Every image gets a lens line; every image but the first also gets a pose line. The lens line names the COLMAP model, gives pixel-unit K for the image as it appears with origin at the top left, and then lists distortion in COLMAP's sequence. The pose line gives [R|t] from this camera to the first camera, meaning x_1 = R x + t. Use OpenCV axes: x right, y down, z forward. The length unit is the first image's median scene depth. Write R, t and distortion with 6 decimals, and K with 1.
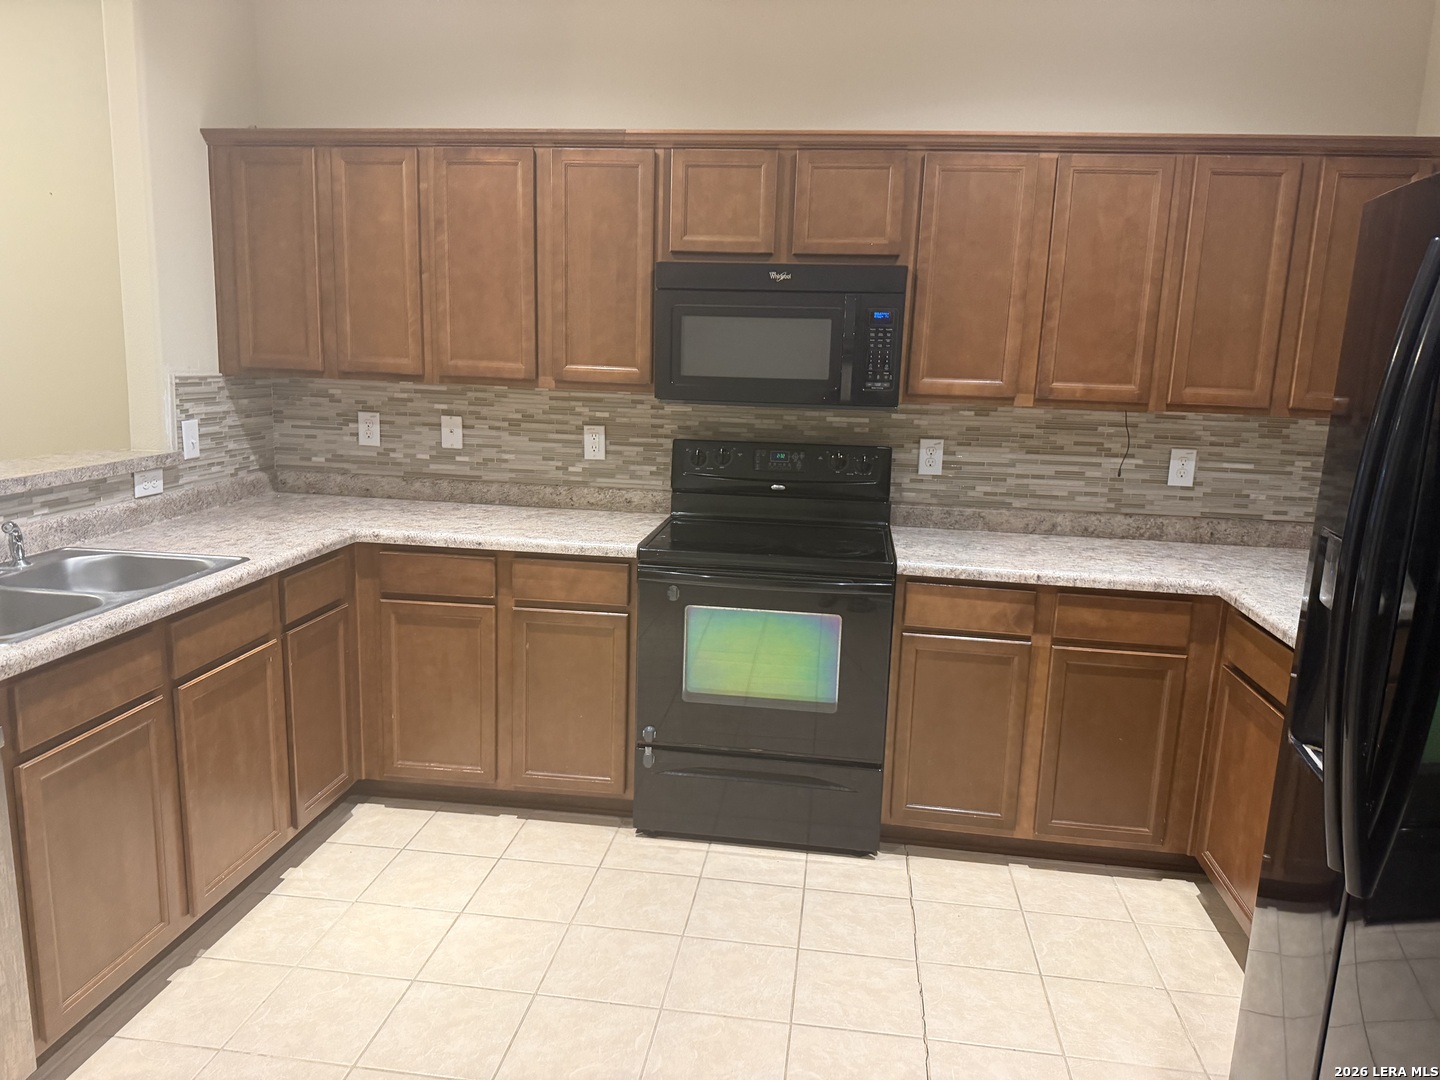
lens RADIAL K [[1007.7, 0, 729.5], [0, 1007.7, 529.0], [0, 0, 1]] dist [0.056924, -0.066658]
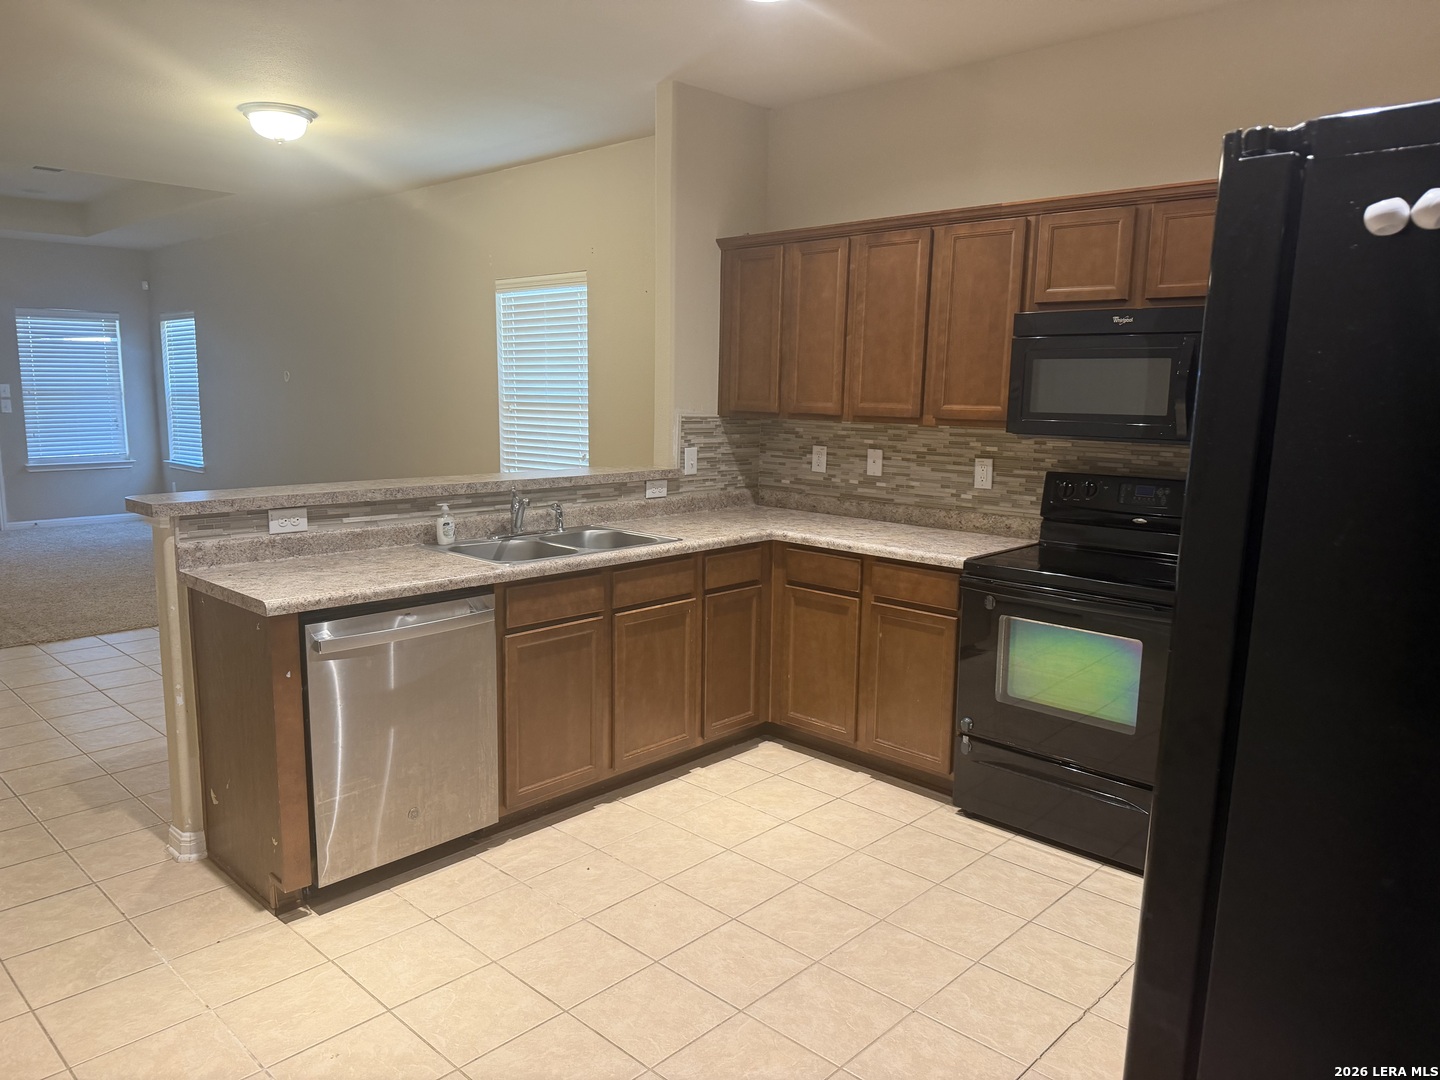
lens RADIAL K [[1007.7, 0, 727.3], [0, 1007.7, 545.2], [0, 0, 1]] dist [0.056924, -0.066658]
pose [[0.809342, 0.073812, -0.582681, 0.341563], [-0.095567, 0.995401, -0.006648, 0.033453], [0.579510, 0.061066, 0.812674, -0.101315]]
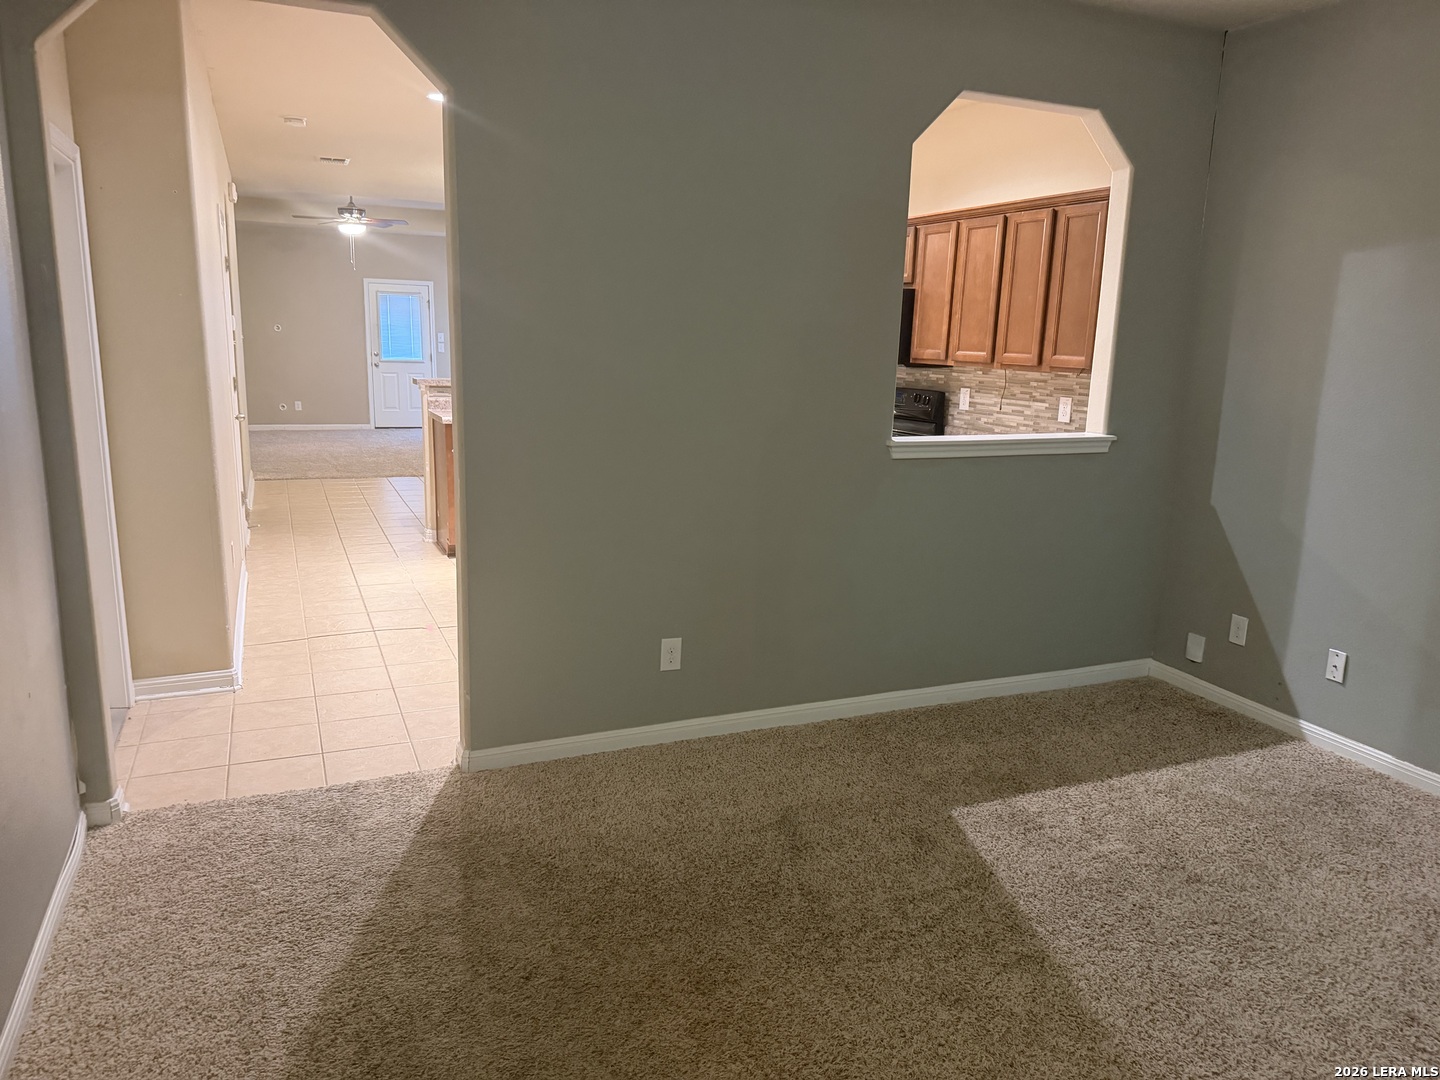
lens RADIAL K [[1007.7, 0, 717.9], [0, 1007.7, 531.7], [0, 0, 1]] dist [0.056924, -0.066658]
pose [[0.506959, 0.147468, -0.849262, 1.561200], [-0.164076, 0.983752, 0.072878, 0.096035], [0.846210, 0.102397, 0.522918, -0.204846]]
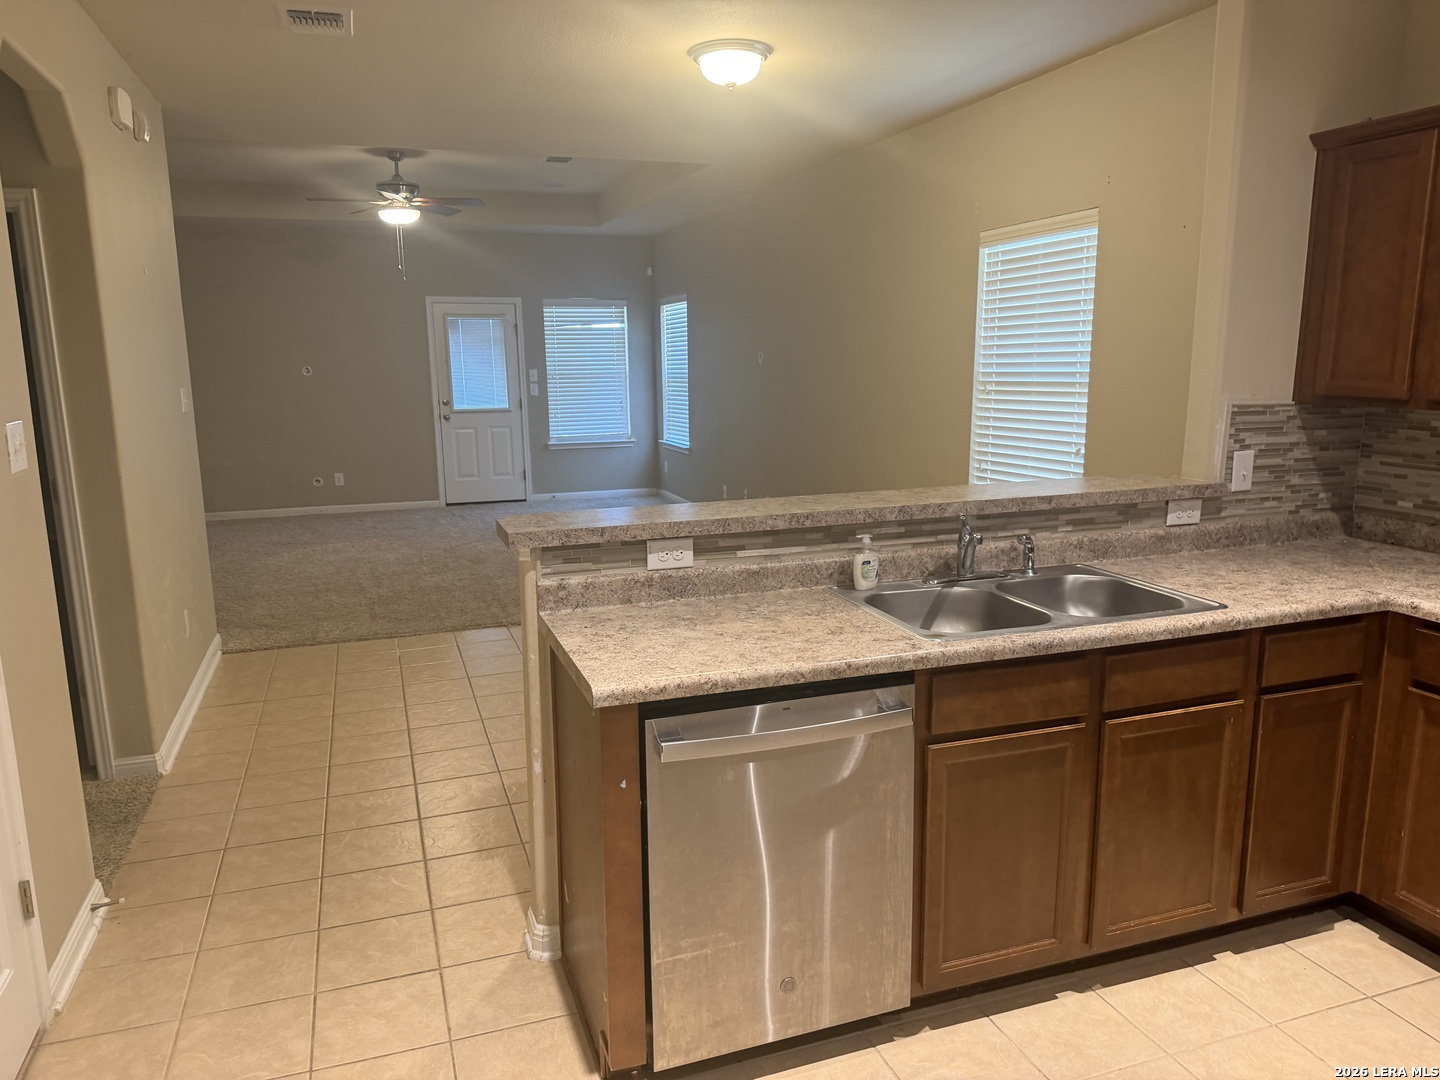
lens RADIAL K [[1007.7, 0, 716.2], [0, 1007.7, 546.7], [0, 0, 1]] dist [0.056924, -0.066658]
pose [[0.439469, 0.133923, -0.888218, 0.110395], [-0.134343, 0.987501, 0.082423, -0.031306], [0.888155, 0.083104, 0.451968, 0.143586]]
